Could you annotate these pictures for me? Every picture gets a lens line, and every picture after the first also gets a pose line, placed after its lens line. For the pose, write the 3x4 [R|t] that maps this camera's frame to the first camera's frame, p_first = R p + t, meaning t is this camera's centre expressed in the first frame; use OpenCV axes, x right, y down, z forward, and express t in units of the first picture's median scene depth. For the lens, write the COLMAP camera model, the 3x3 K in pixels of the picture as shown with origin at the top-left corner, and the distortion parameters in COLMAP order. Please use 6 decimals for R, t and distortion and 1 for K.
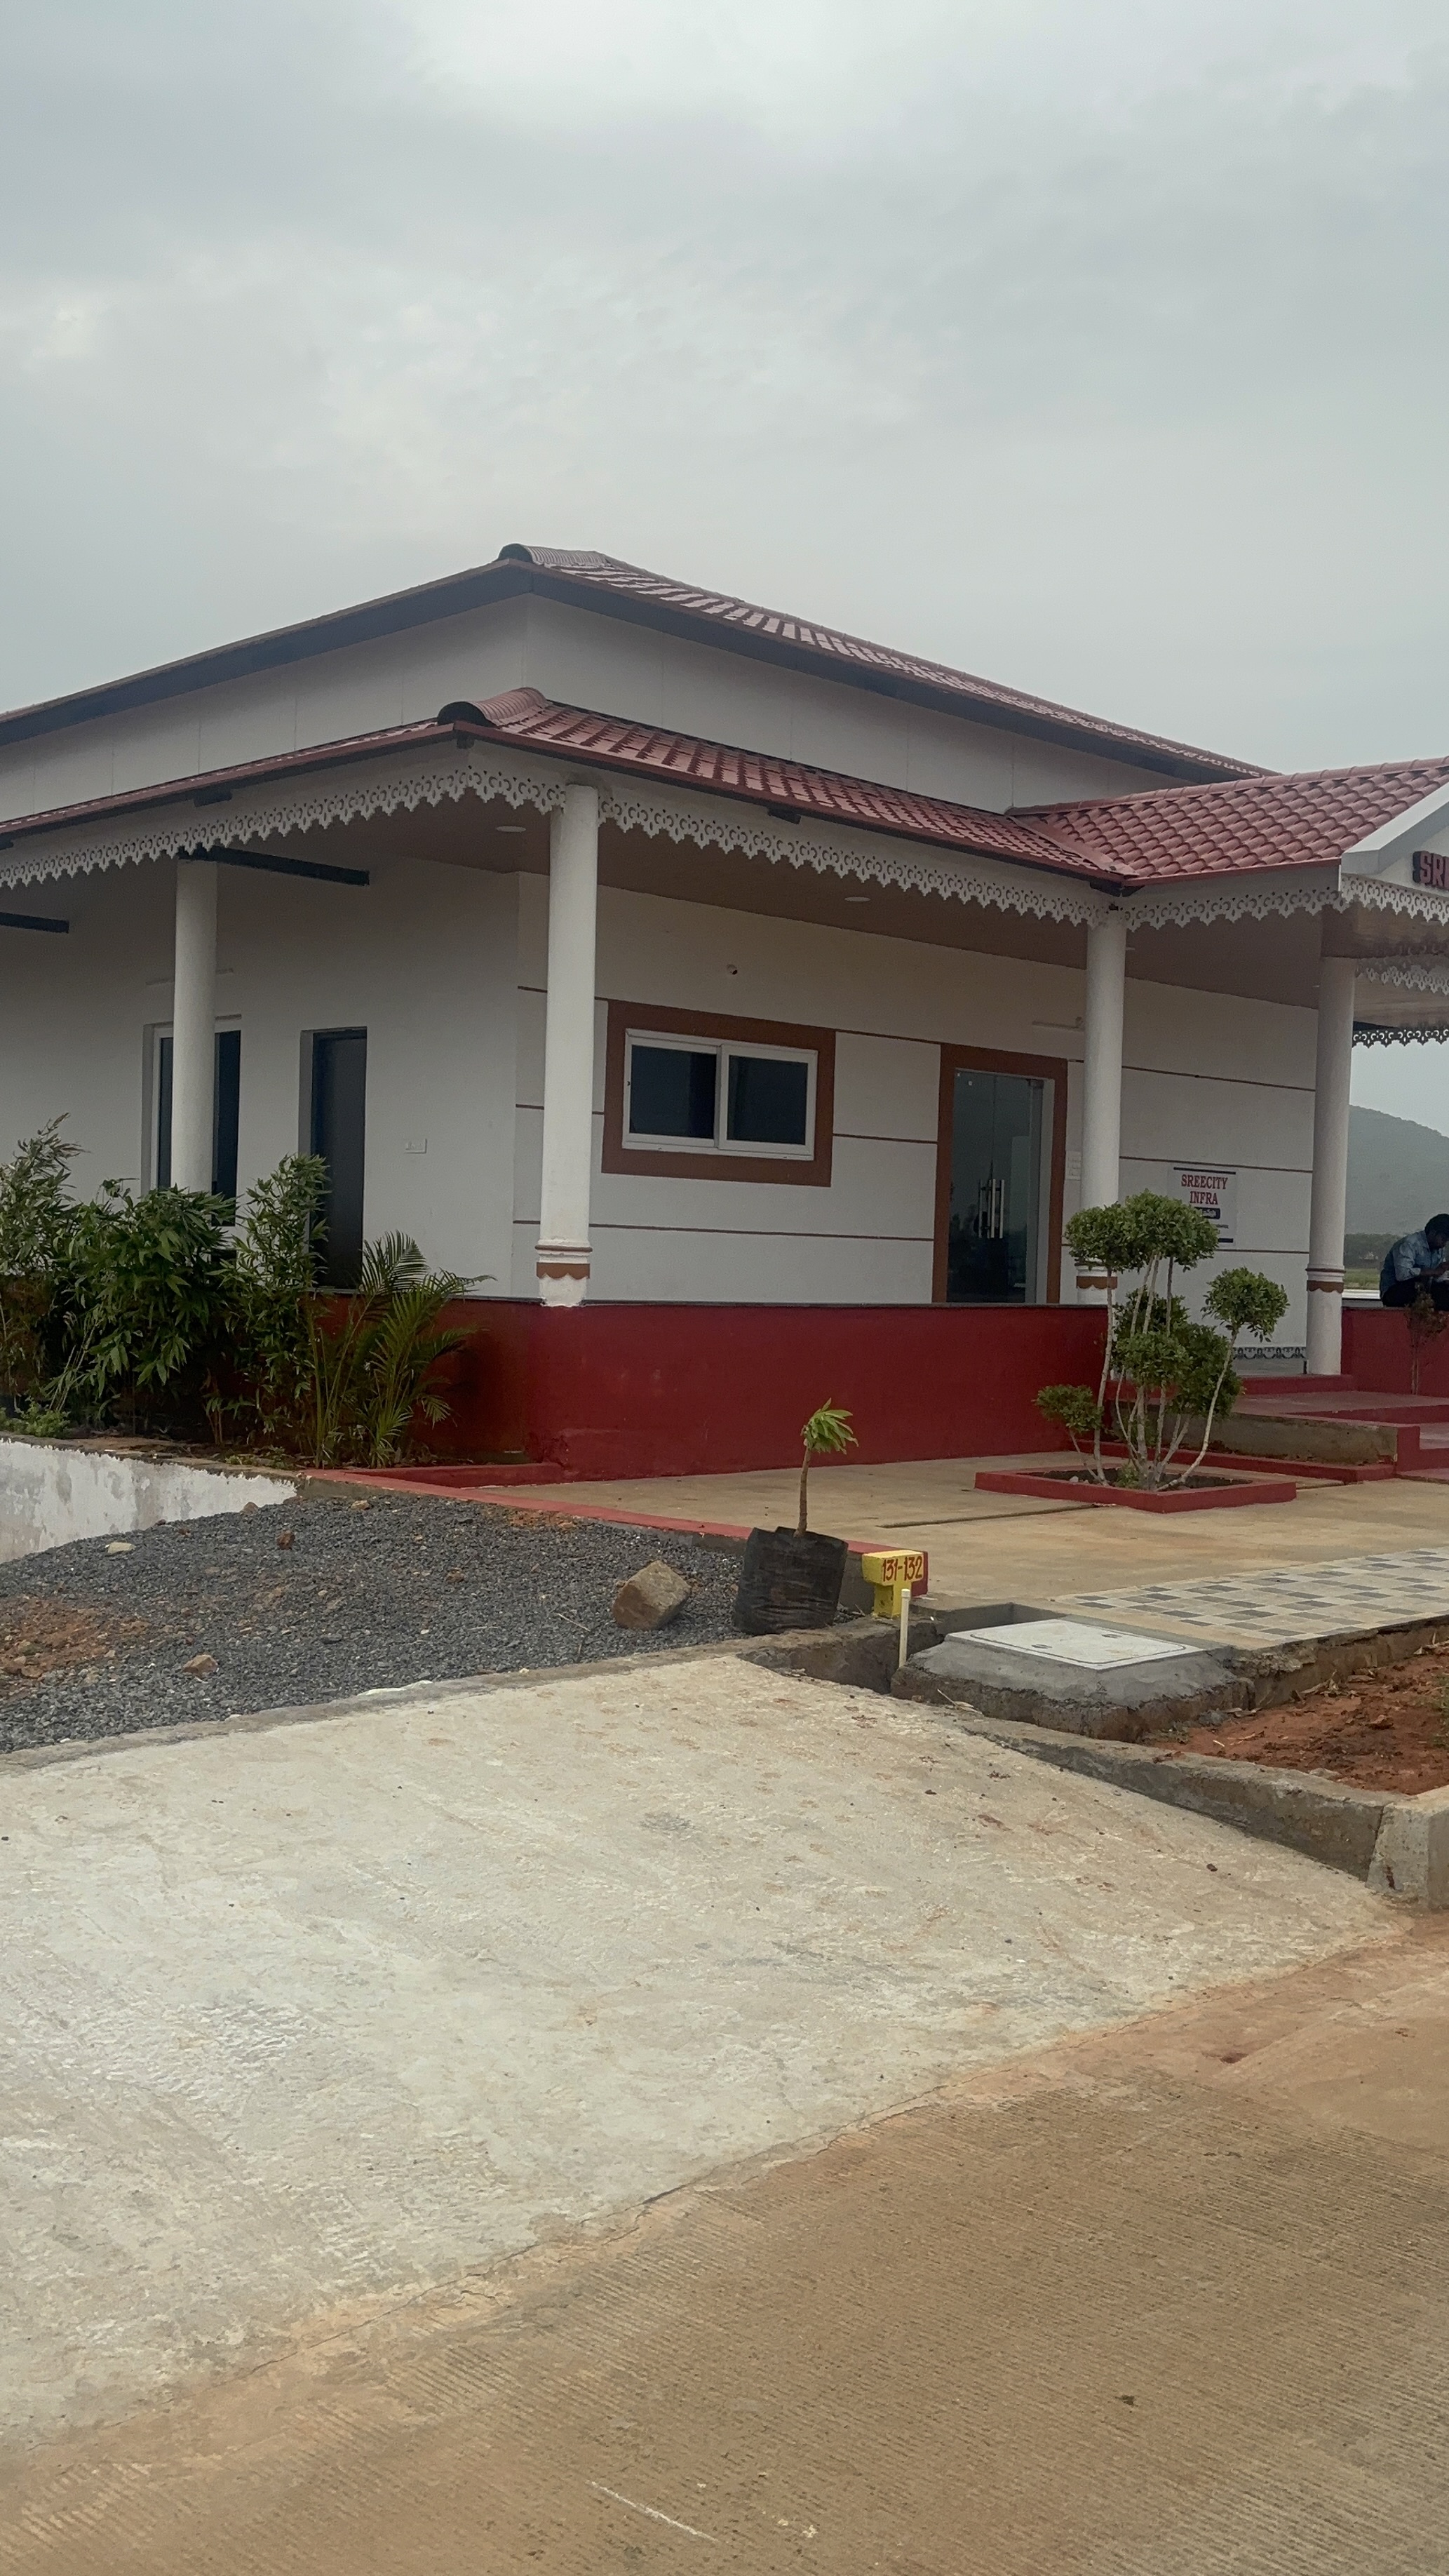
lens RADIAL K [[2339.4, 0, 724.5], [0, 2339.4, 1288.0], [0, 0, 1]] dist [0.004583, 0.001083]
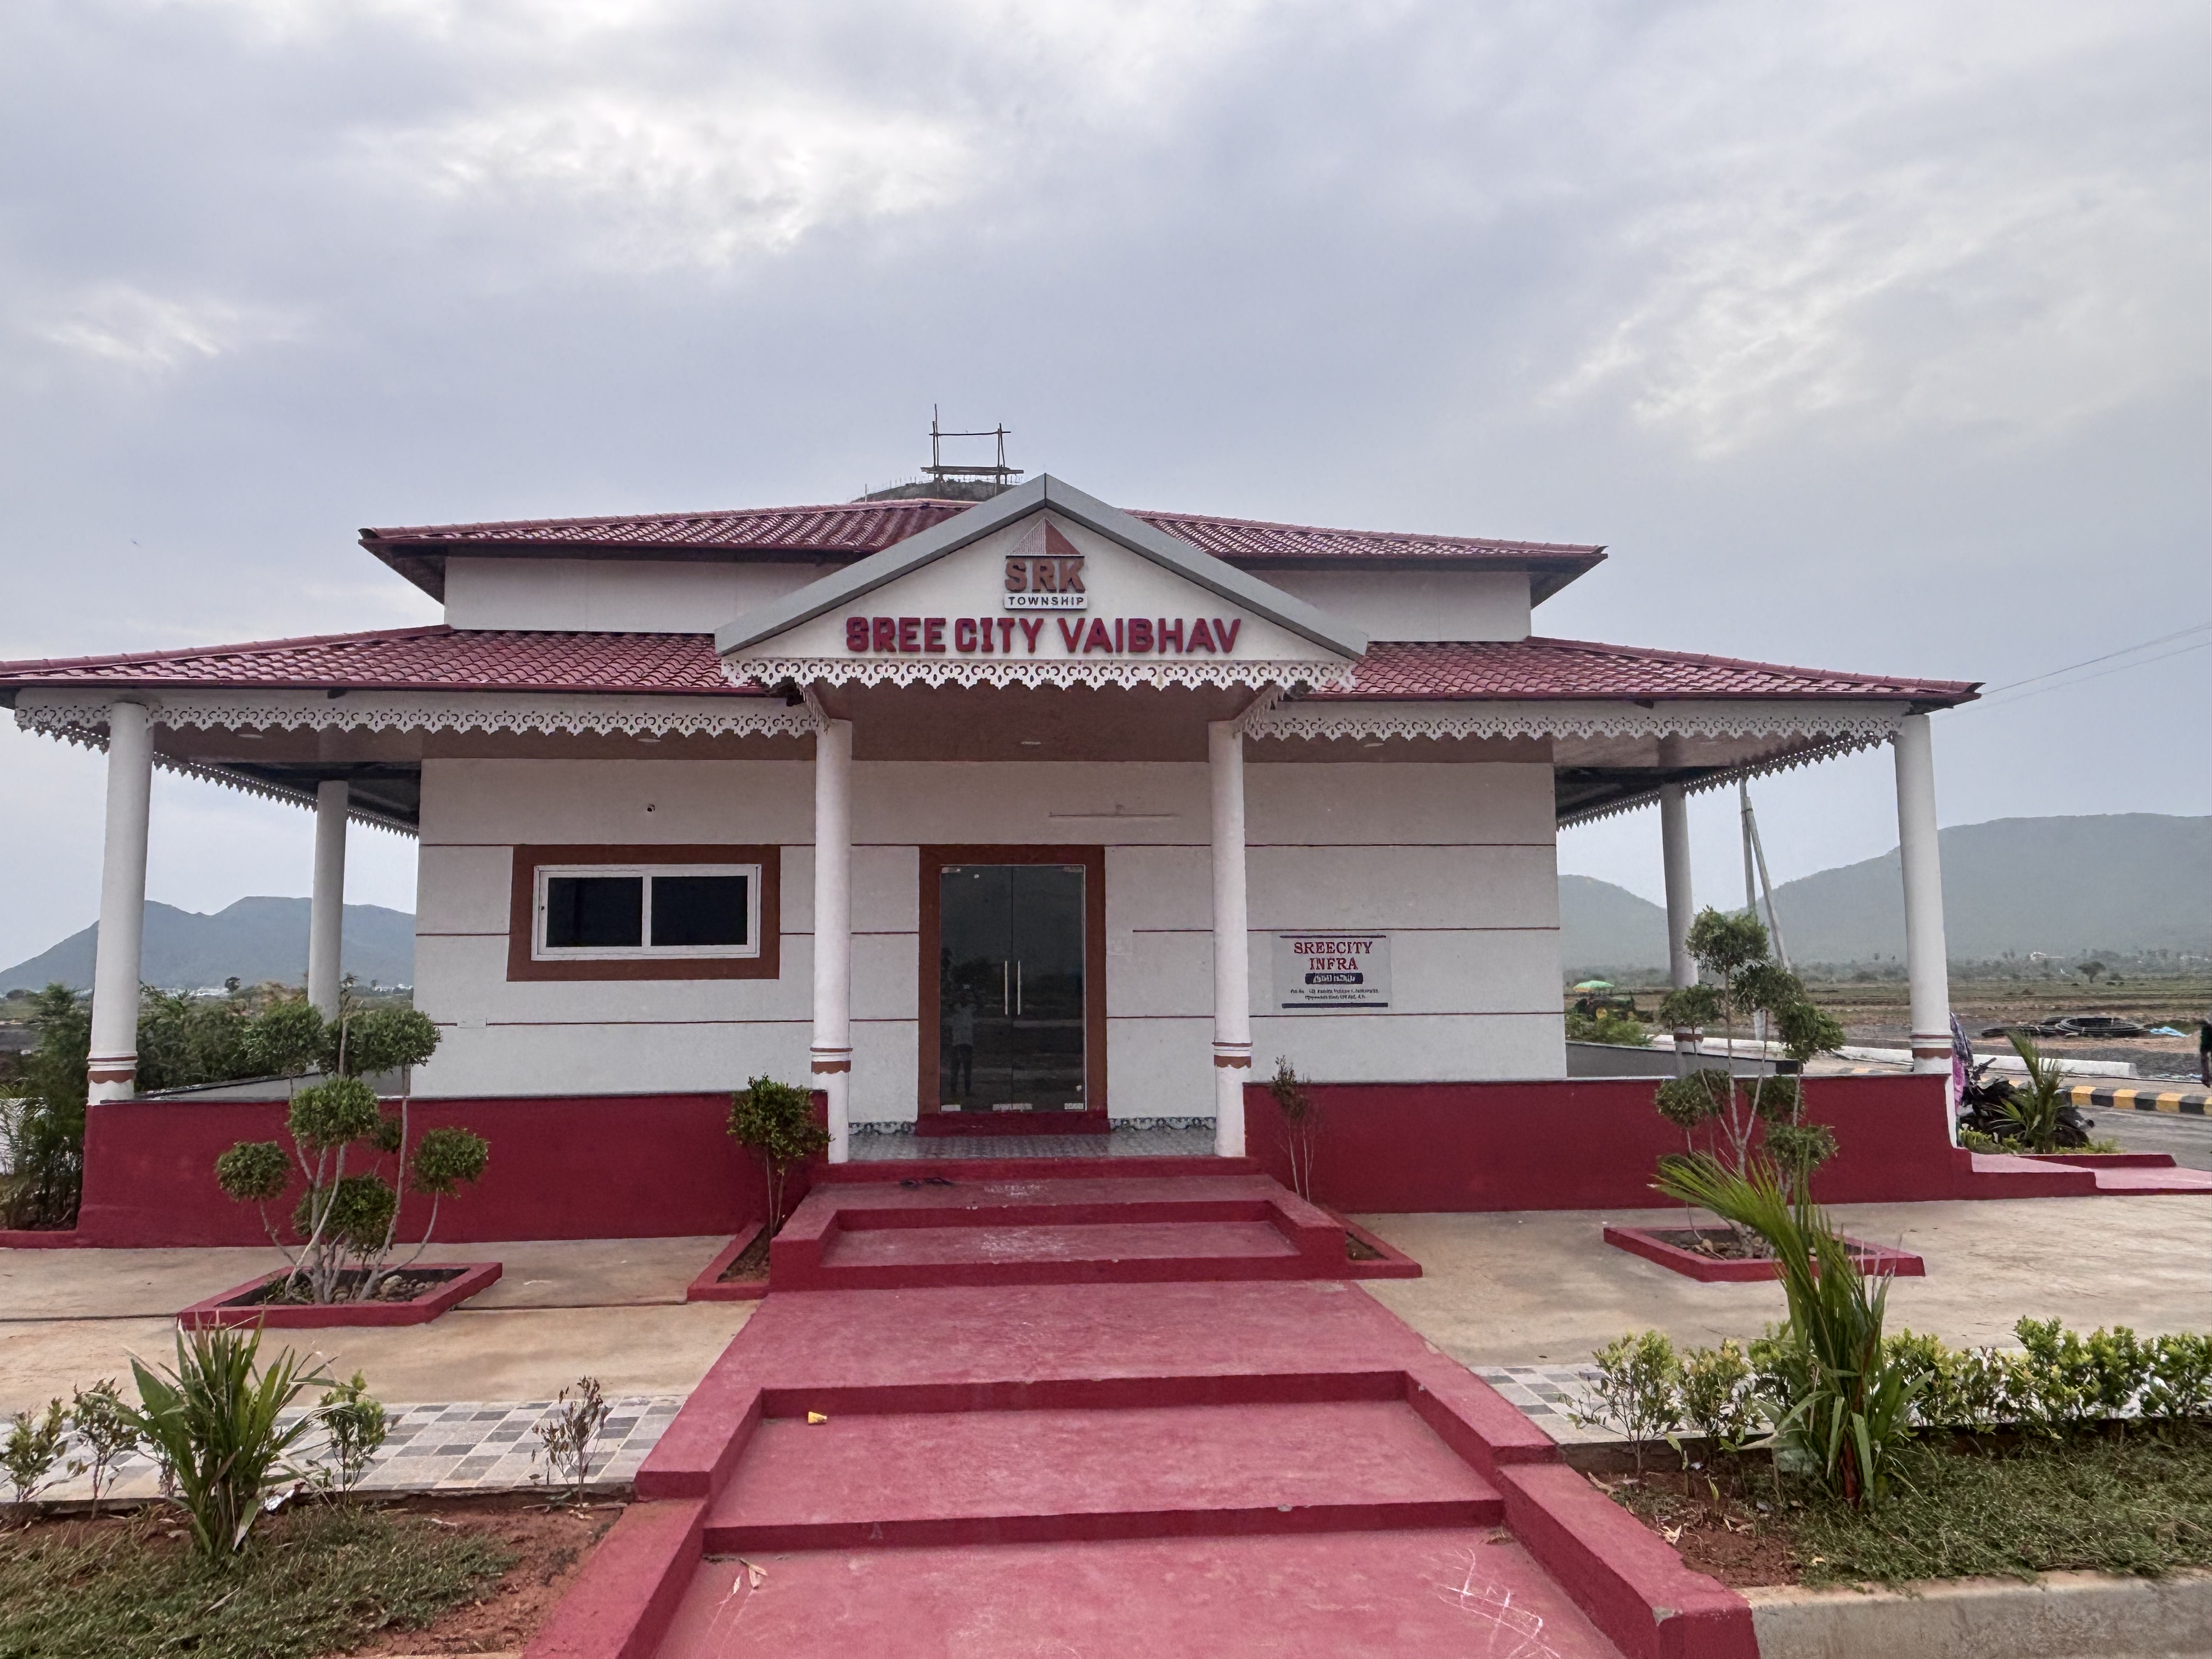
lens RADIAL K [[1486.6, 0, 1102.4], [0, 1486.6, 826.0], [0, 0, 1]] dist [0.030766, -0.000657]
pose [[0.765051, -0.098915, -0.636328, 0.655928], [0.019355, 0.991218, -0.130811, -0.018572], [0.643679, 0.087761, 0.760247, 0.535988]]
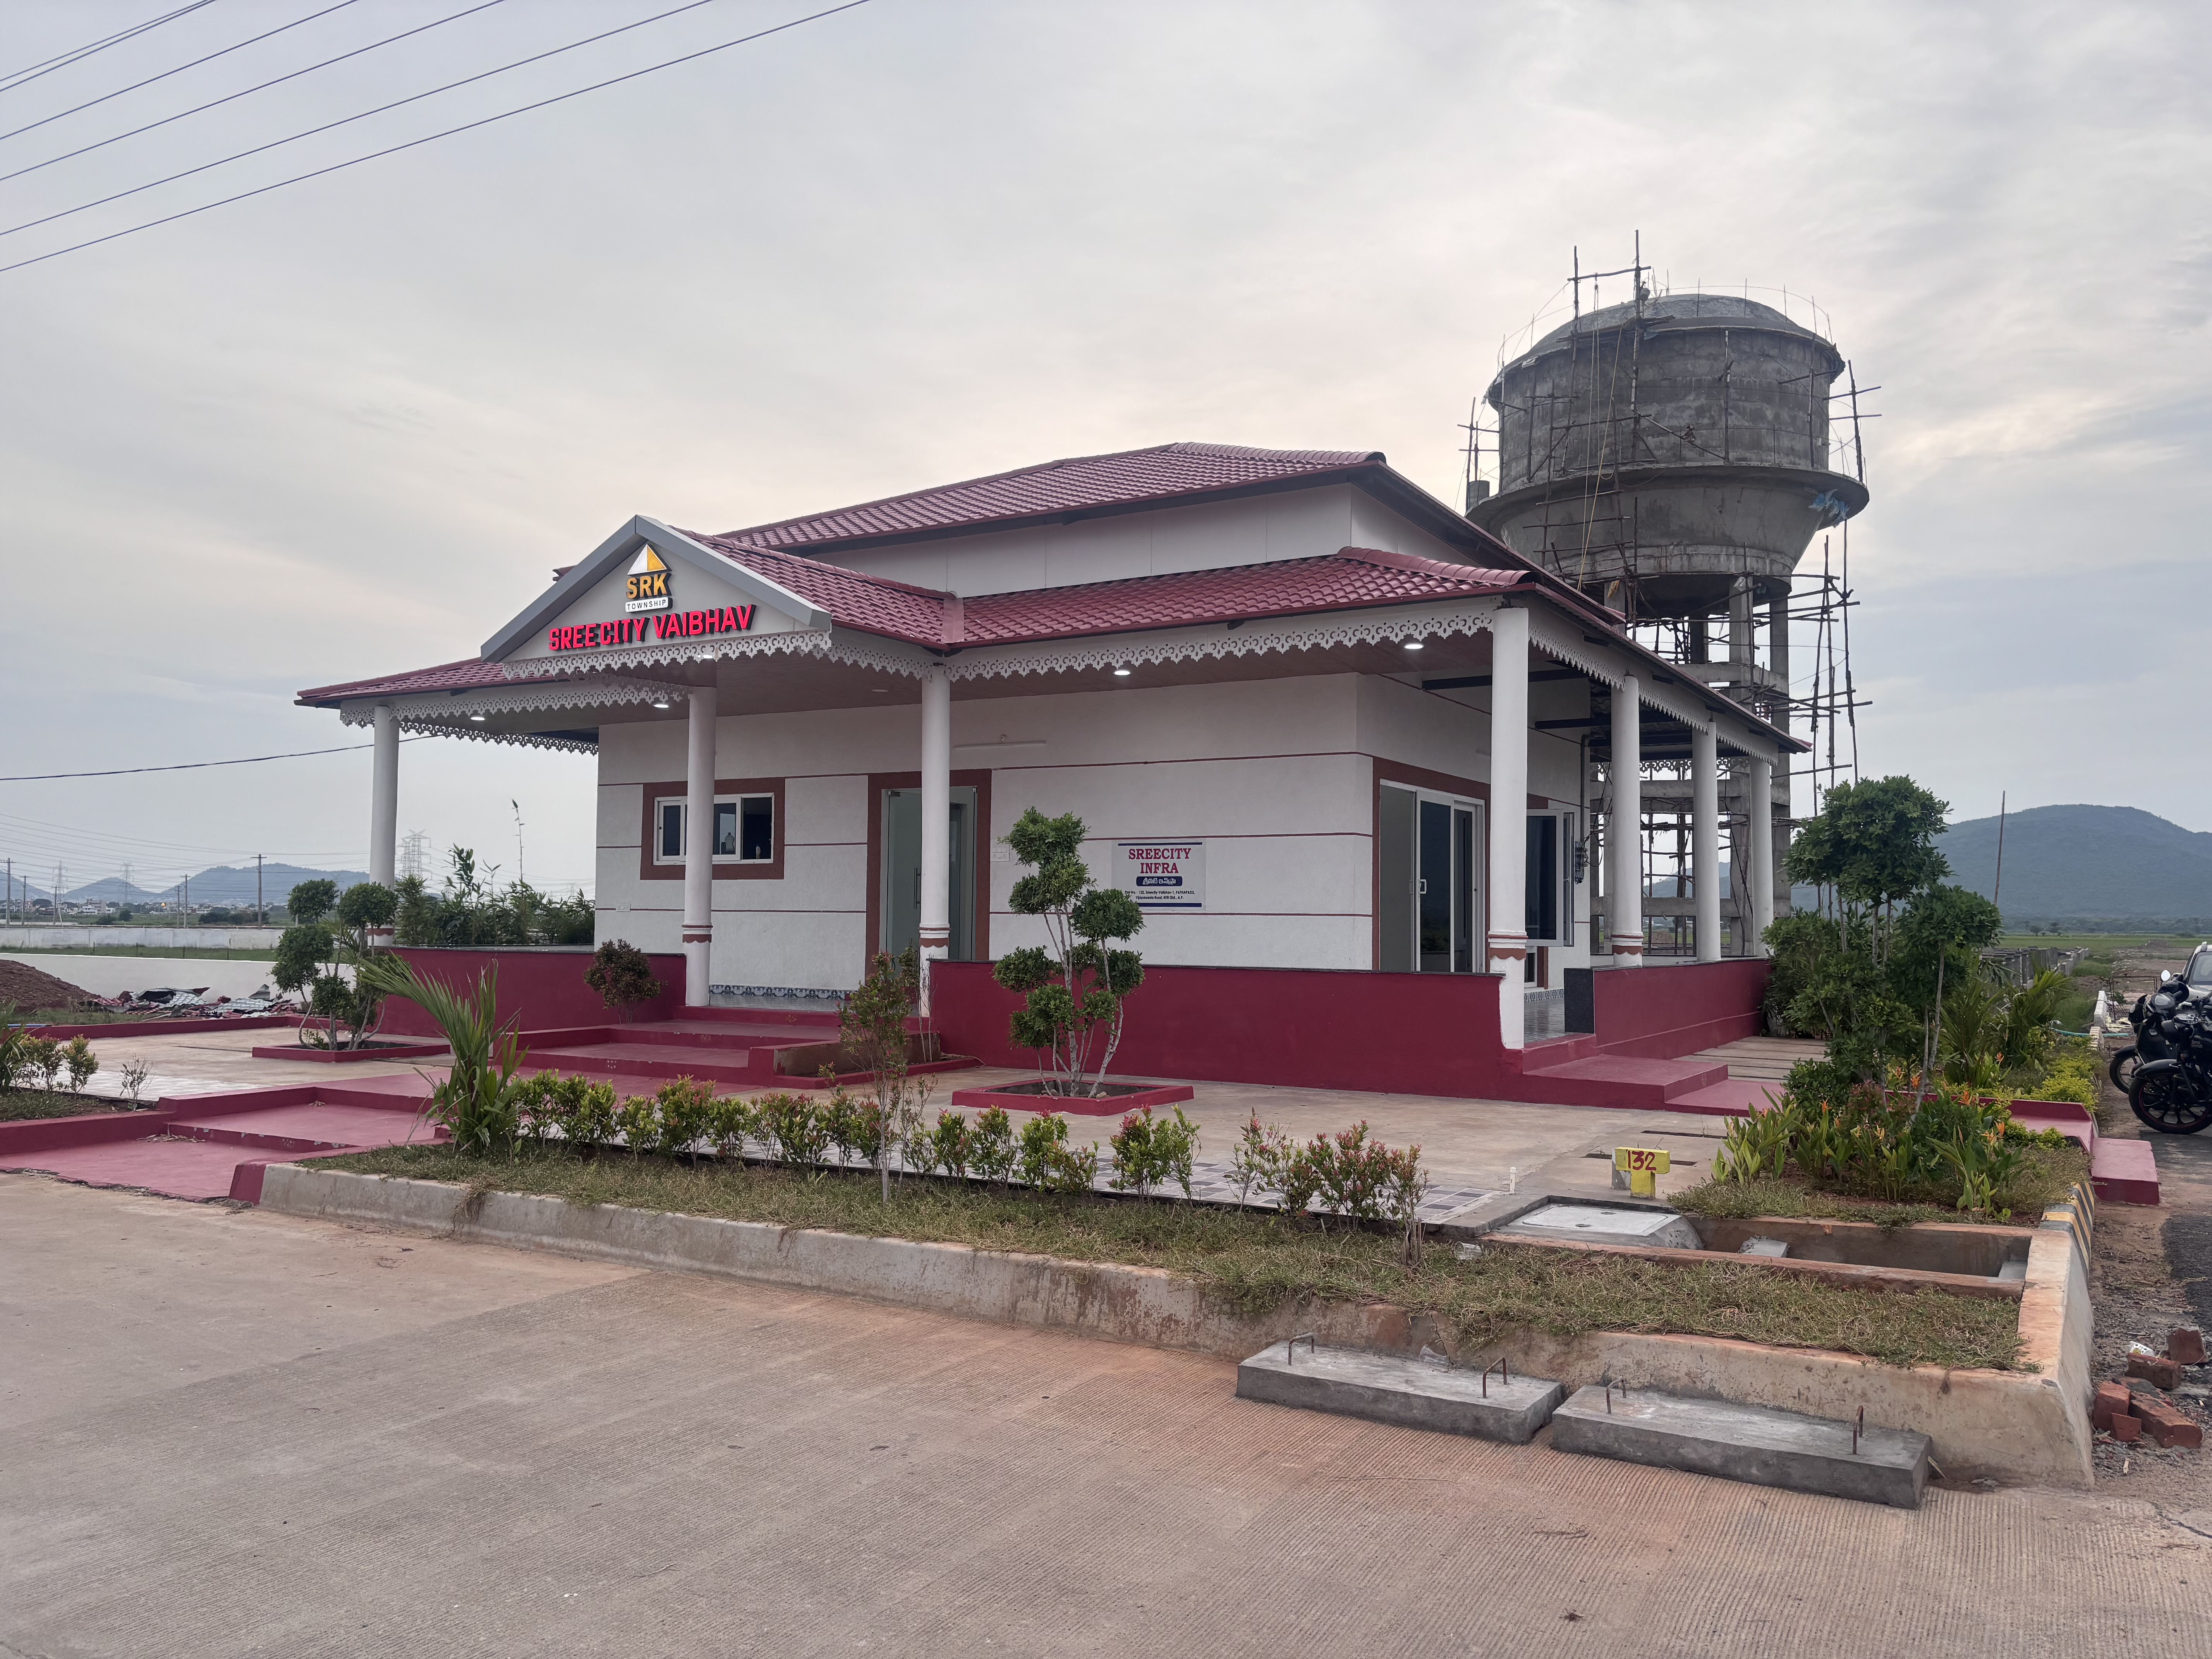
lens RADIAL K [[1691.6, 0, 1106.0], [0, 1691.6, 829.5], [0, 0, 1]] dist [0.004146, 0.000365]
pose [[0.252009, -0.071393, -0.965088, 1.184019], [-0.014543, 0.996883, -0.077543, 0.007519], [0.967616, 0.033577, 0.250186, 0.934446]]
